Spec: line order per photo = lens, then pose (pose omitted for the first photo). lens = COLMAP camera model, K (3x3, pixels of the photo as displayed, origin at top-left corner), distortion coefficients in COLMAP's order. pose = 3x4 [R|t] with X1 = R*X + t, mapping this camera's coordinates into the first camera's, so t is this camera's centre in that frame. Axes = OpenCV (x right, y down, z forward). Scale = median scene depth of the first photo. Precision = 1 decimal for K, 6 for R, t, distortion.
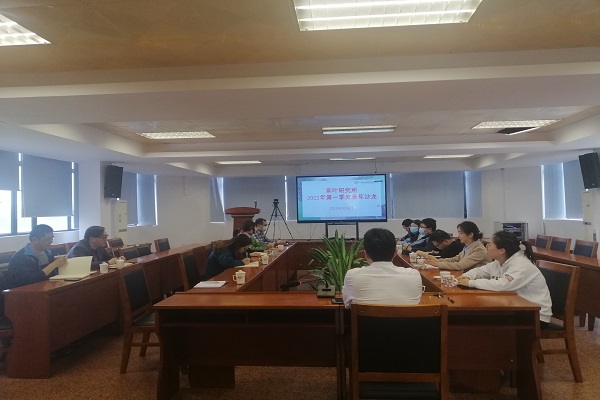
lens RADIAL K [[446.5, 0, 300.0], [0, 446.5, 200.0], [0, 0, 1]] dist [0.003642, -0.000501]
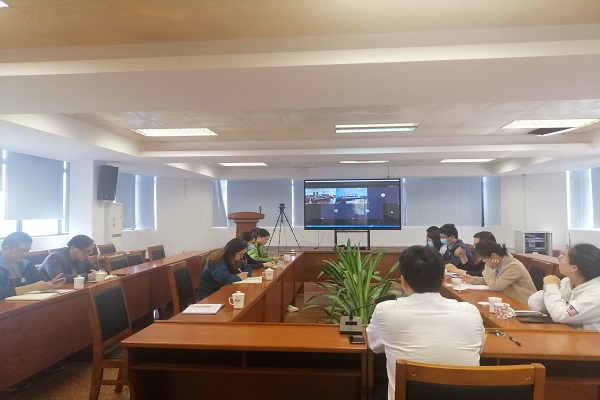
lens RADIAL K [[445.6, 0, 300.2], [0, 445.6, 191.1], [0, 0, 1]] dist [0.003194, -0.002847]
pose [[0.999841, 0.012950, -0.012258, -0.007635], [-0.013326, 0.999427, -0.031114, -0.000058], [0.011848, 0.031272, 0.999441, 0.101071]]
